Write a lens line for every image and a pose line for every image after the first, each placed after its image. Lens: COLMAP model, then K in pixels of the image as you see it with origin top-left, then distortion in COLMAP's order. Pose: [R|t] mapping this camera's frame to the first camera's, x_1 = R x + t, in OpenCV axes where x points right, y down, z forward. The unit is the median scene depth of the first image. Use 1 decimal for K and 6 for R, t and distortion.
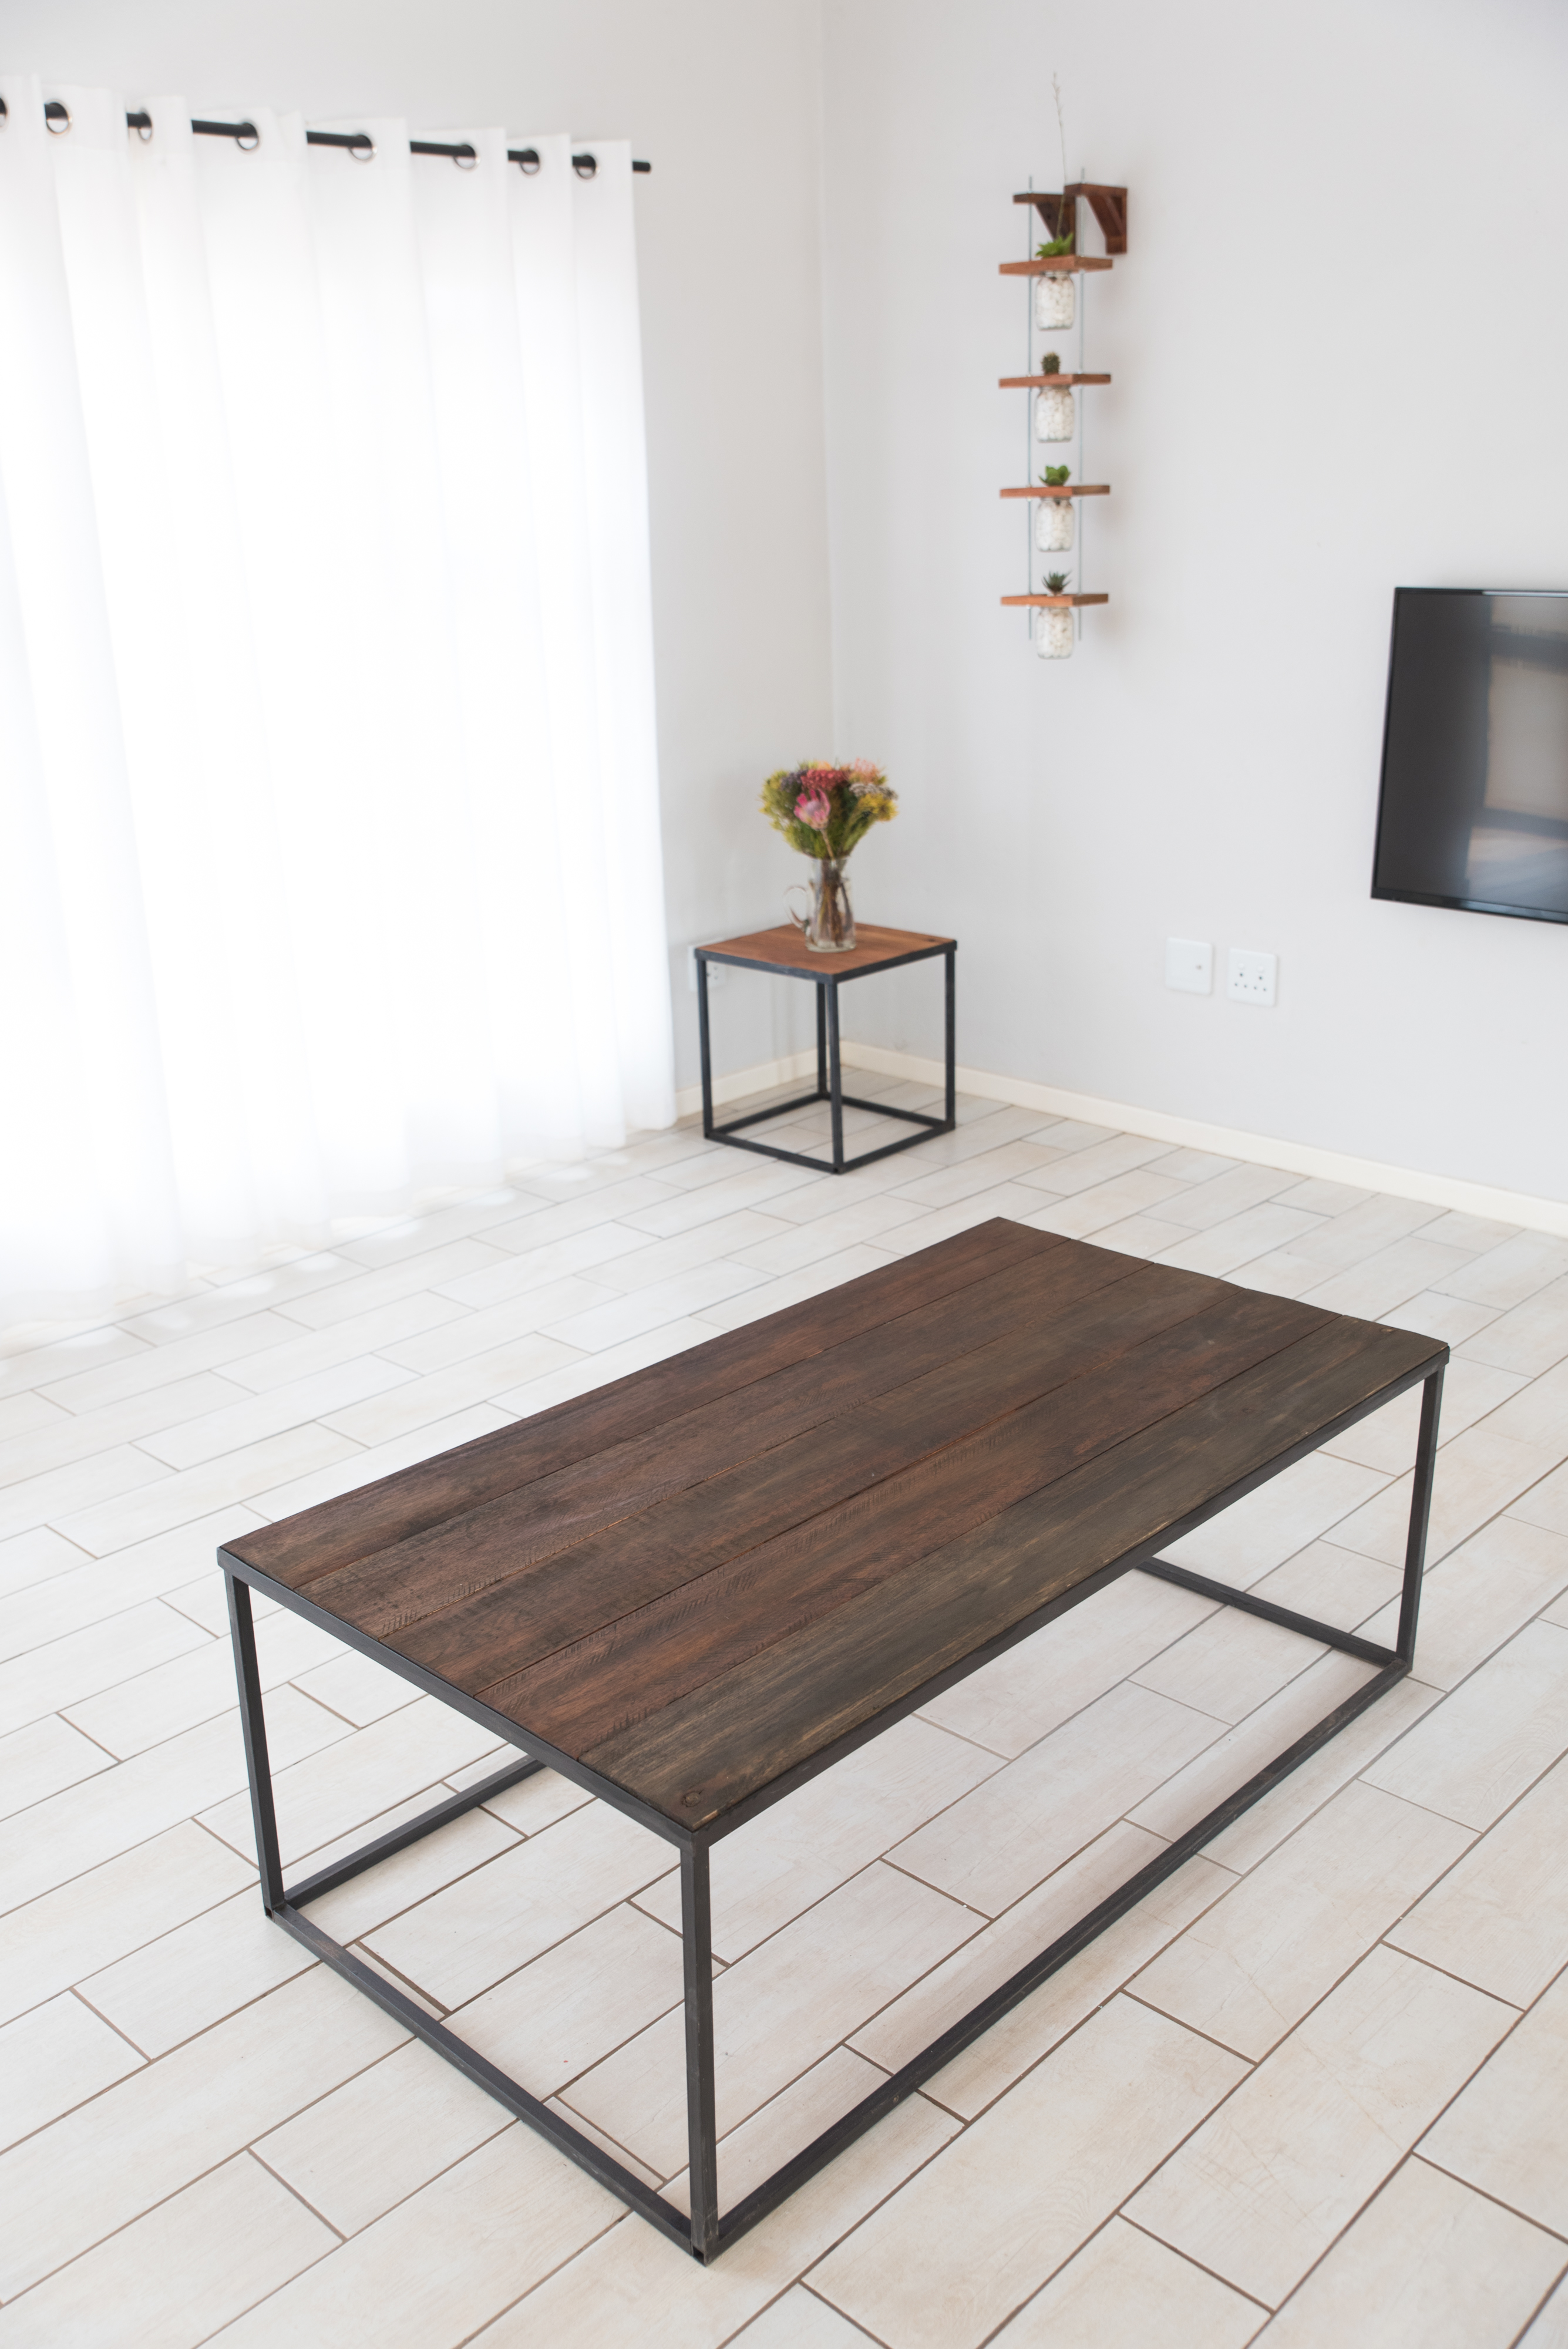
lens RADIAL K [[2125.1, 0, 787.4], [0, 2125.1, 1162.3], [0, 0, 1]] dist [-0.028476, -0.017557]
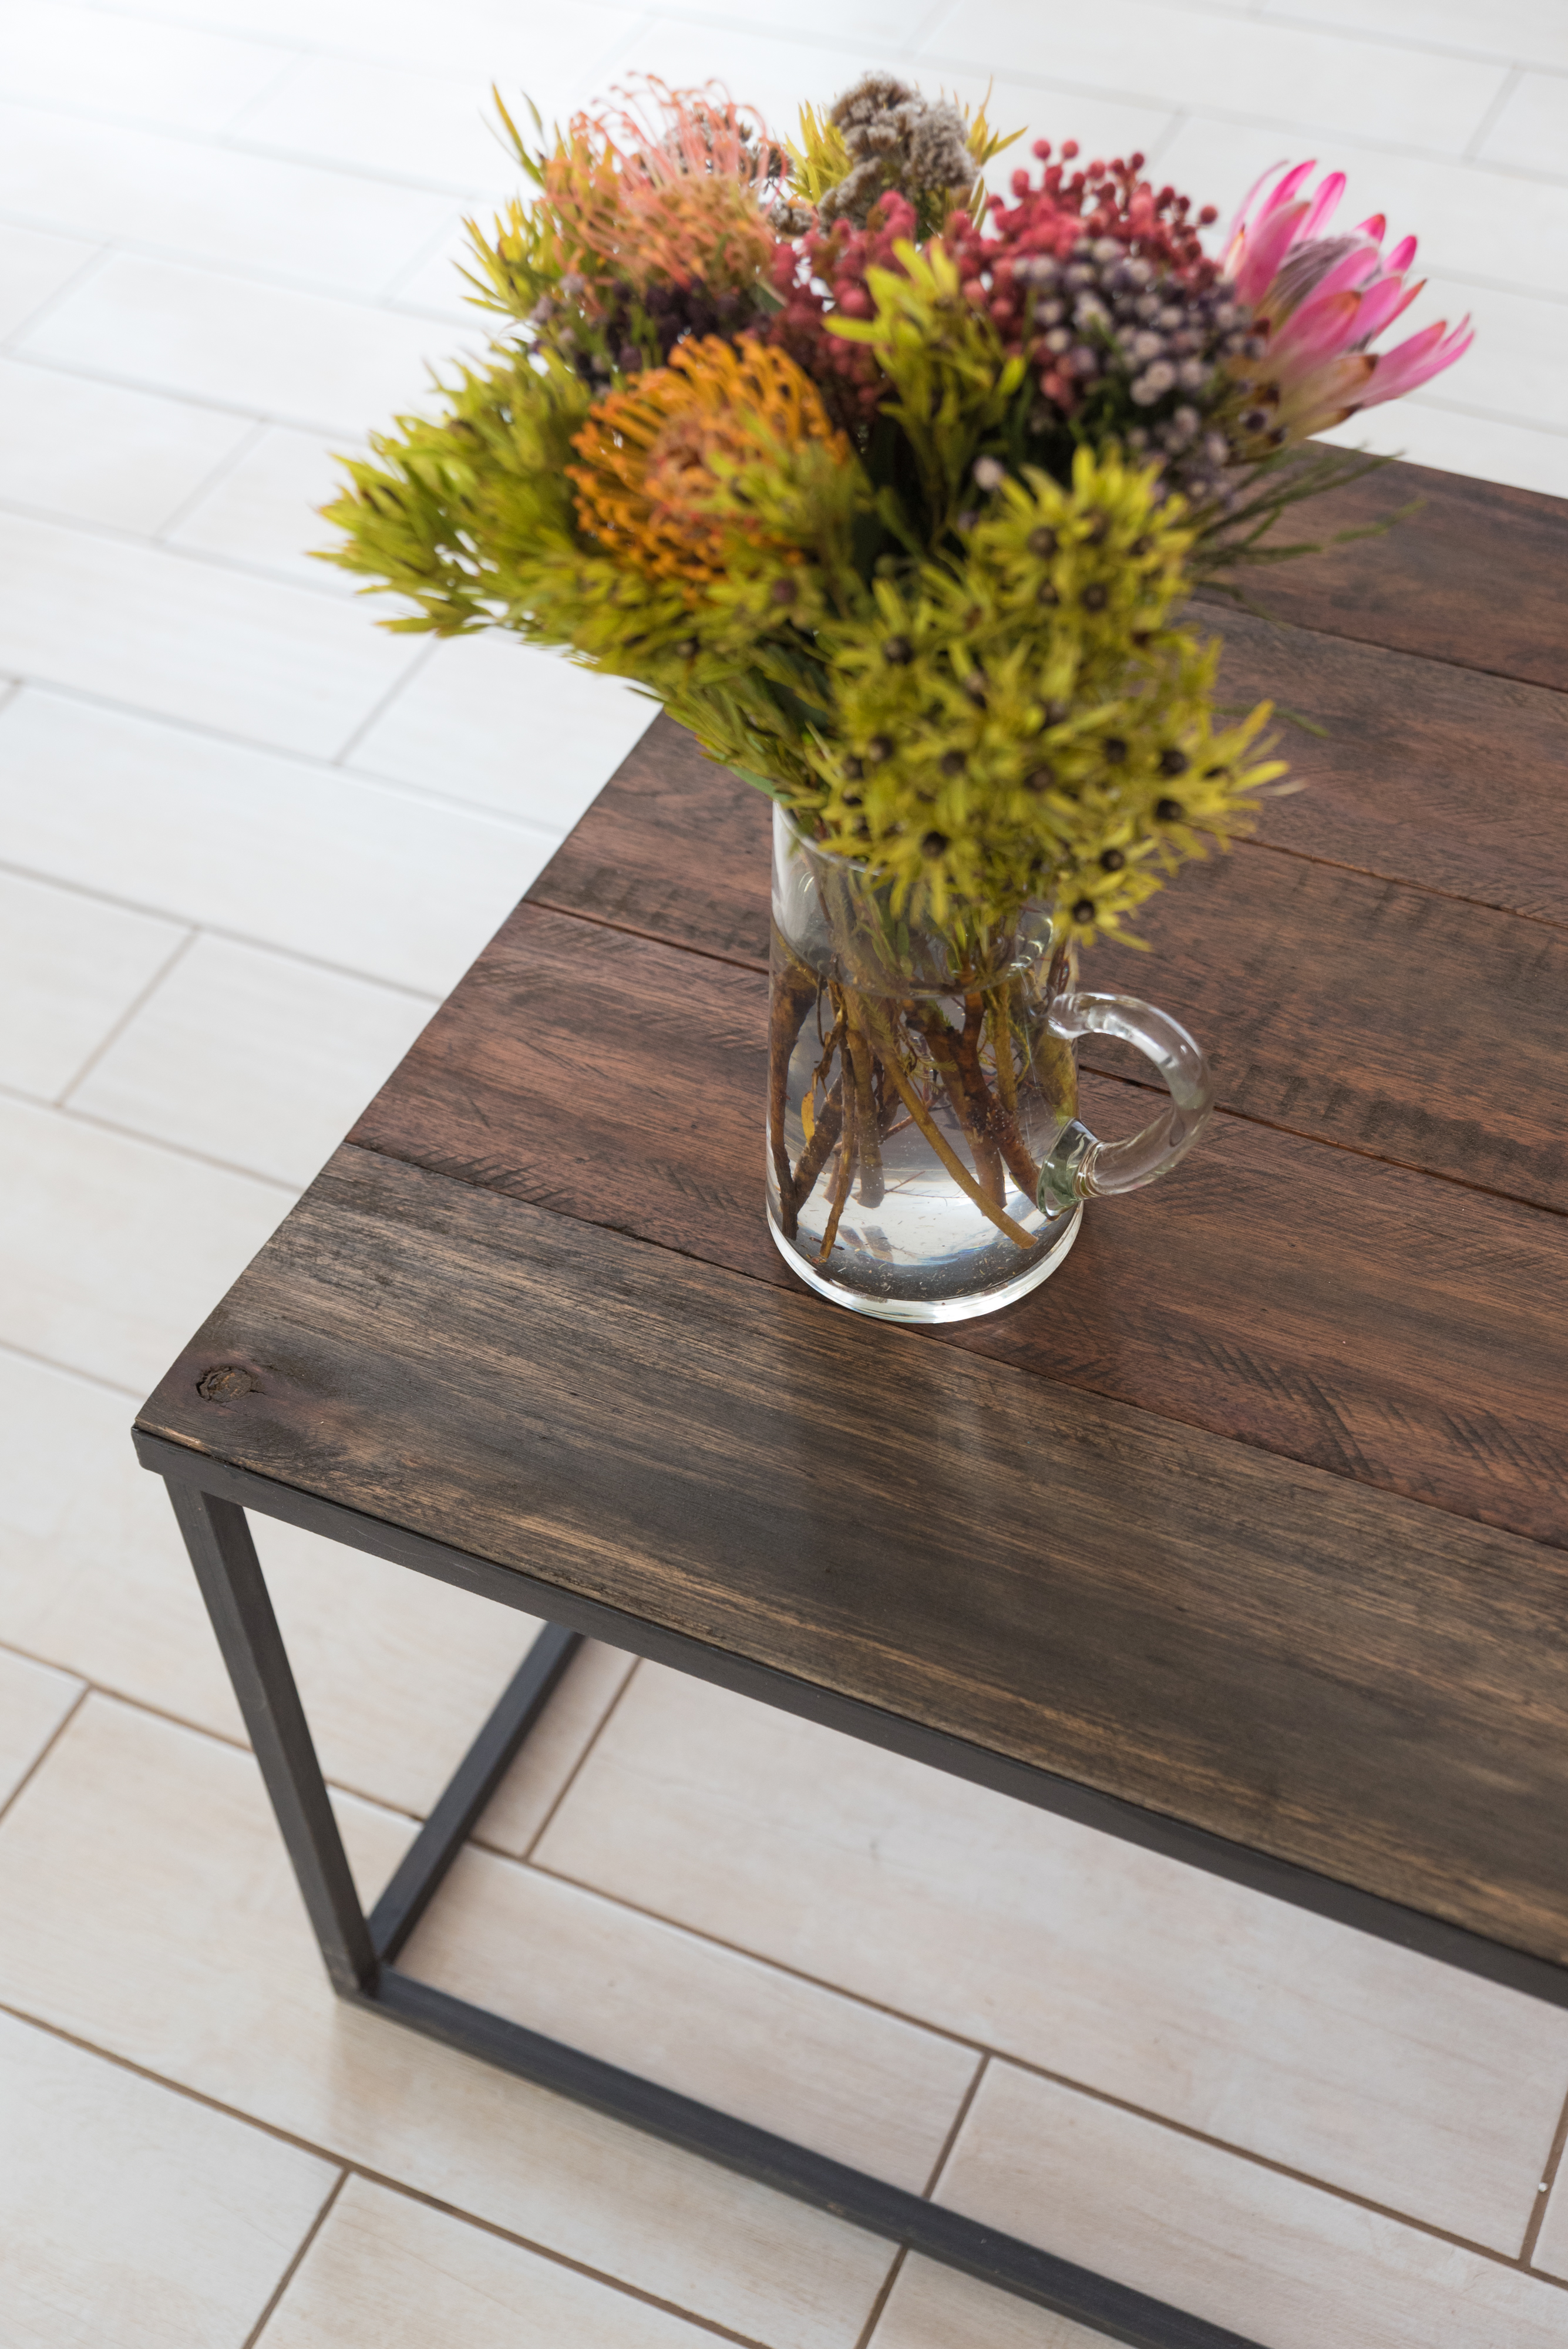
lens RADIAL K [[3016.3, 0, 709.6], [0, 3016.3, 1134.2], [0, 0, 1]] dist [-0.037603, 0.000000]
pose [[0.306748, 0.713862, -0.629529, 0.239729], [-0.256818, 0.698961, 0.667457, -0.120207], [0.916488, -0.043066, 0.397737, 0.611816]]
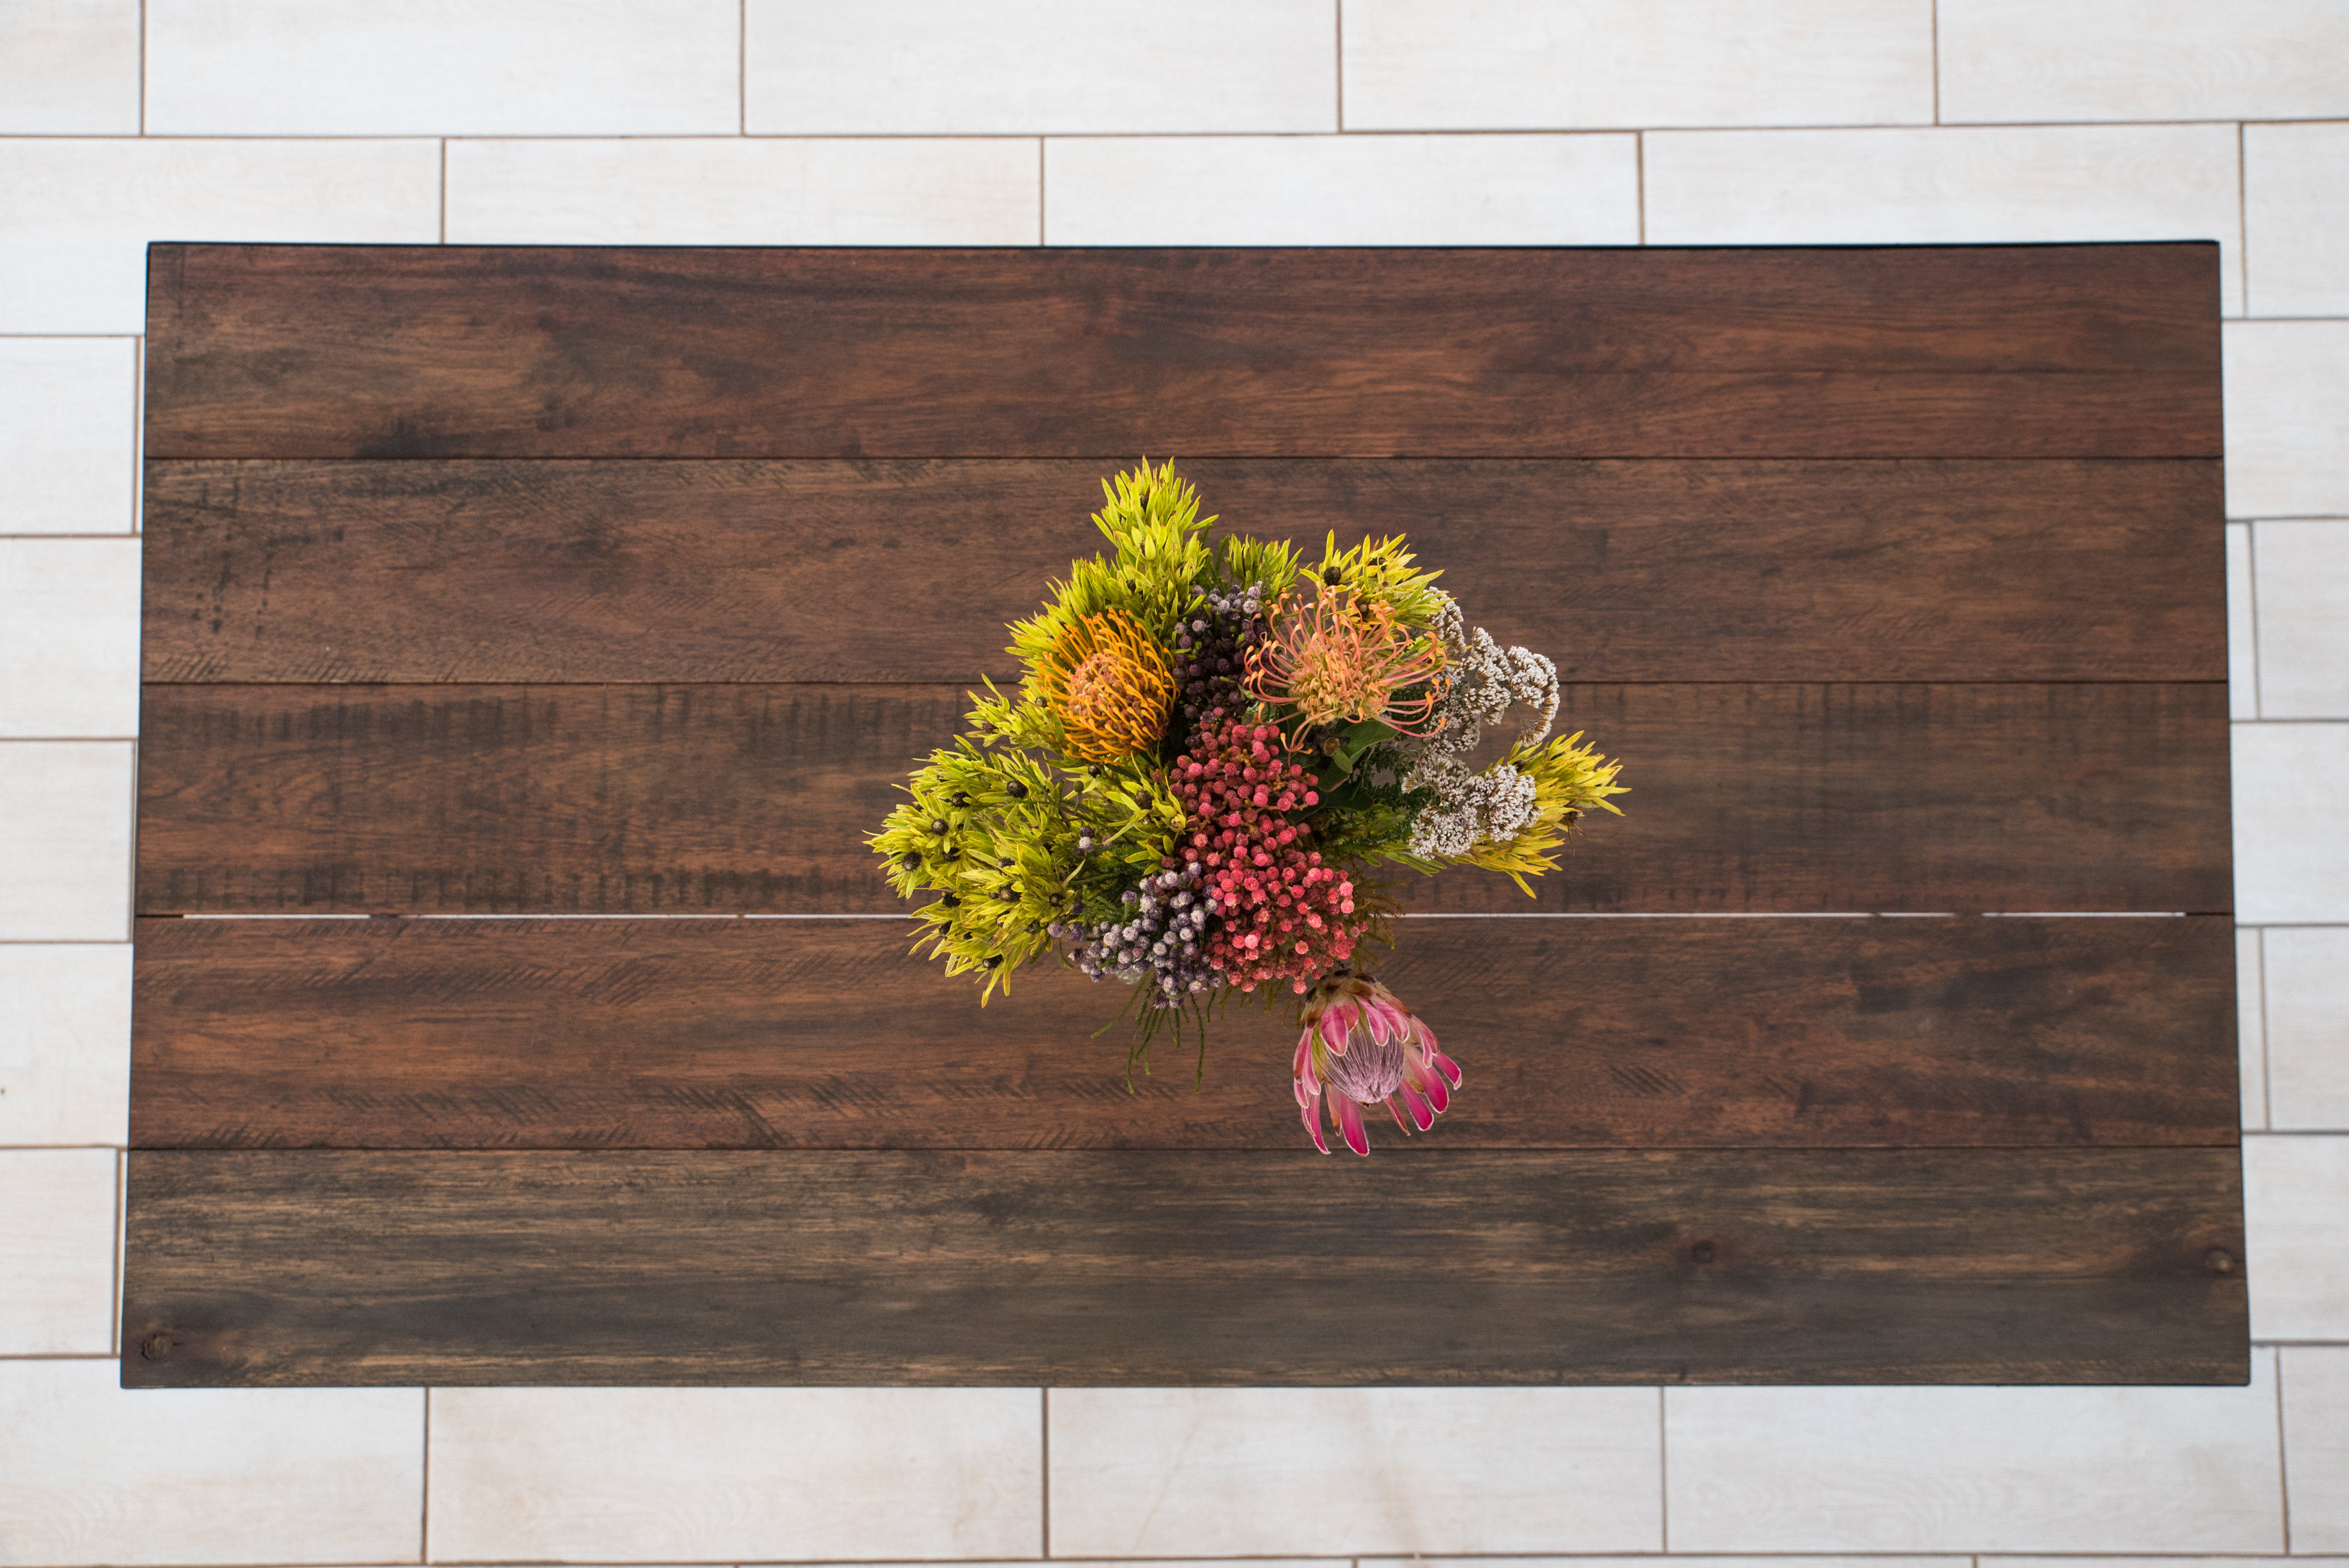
lens RADIAL K [[2491.7, 0, 1163.8], [0, 2491.7, 776.4], [0, 0, 1]] dist [0.005379, 0.000000]
pose [[0.689461, 0.723914, -0.024323, 0.052735], [-0.237024, 0.257221, 0.936834, -0.464018], [0.684443, -0.640145, 0.348929, 0.766137]]
